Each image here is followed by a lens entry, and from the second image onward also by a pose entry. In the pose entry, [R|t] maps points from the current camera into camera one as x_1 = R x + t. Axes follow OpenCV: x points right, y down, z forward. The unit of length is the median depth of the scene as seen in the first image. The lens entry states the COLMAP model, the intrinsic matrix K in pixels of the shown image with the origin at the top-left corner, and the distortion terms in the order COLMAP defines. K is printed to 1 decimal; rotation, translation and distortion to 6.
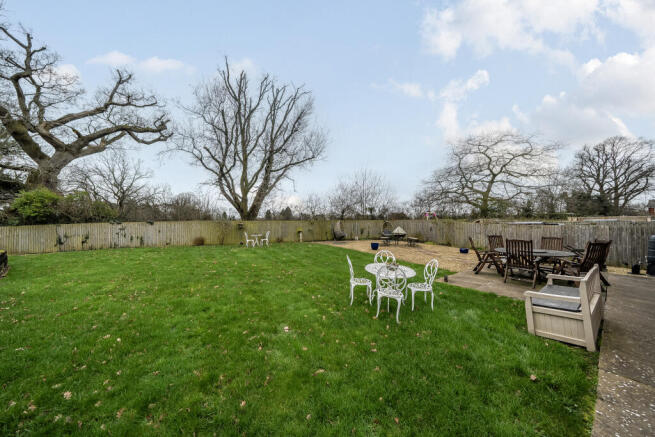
lens RADIAL K [[212.9, 0, 327.5], [0, 212.9, 218.5], [0, 0, 1]] dist [0.000451, -0.000049]
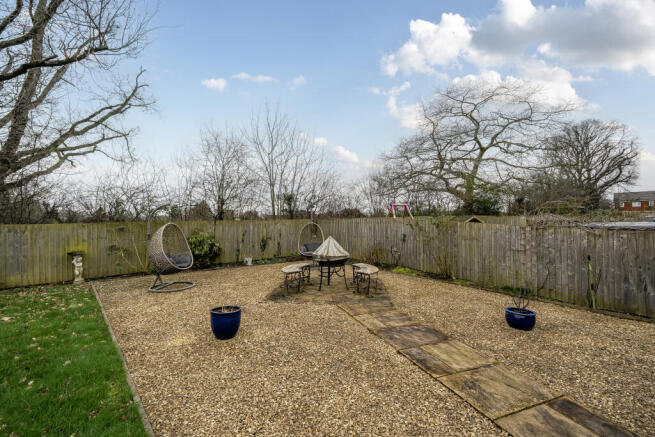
lens RADIAL K [[279.5, 0, 327.5], [0, 279.5, 218.5], [0, 0, 1]] dist [-0.000917, 0.000080]
pose [[0.972927, -0.009571, 0.230915, 0.139853], [0.008392, 0.999946, 0.006088, 0.001653], [-0.230961, -0.003985, 0.972955, 0.332451]]
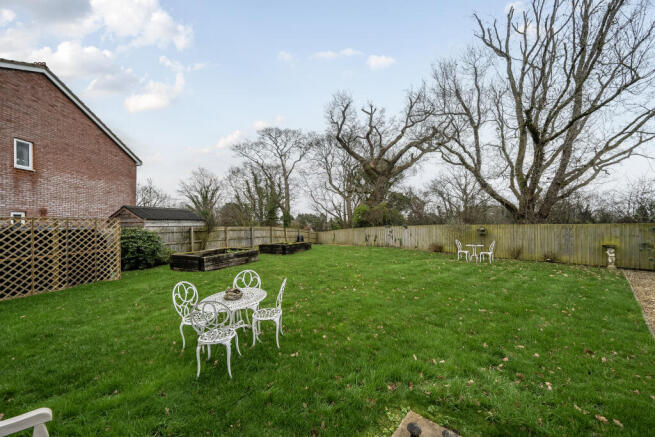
lens RADIAL K [[248.6, 0, 325.9], [0, 248.6, 226.2], [0, 0, 1]] dist [-0.000132, -0.000060]
pose [[0.216640, 0.003092, -0.976247, 0.214941], [0.017996, 0.999812, 0.007160, 0.000362], [0.976086, -0.019119, 0.216544, 0.196660]]
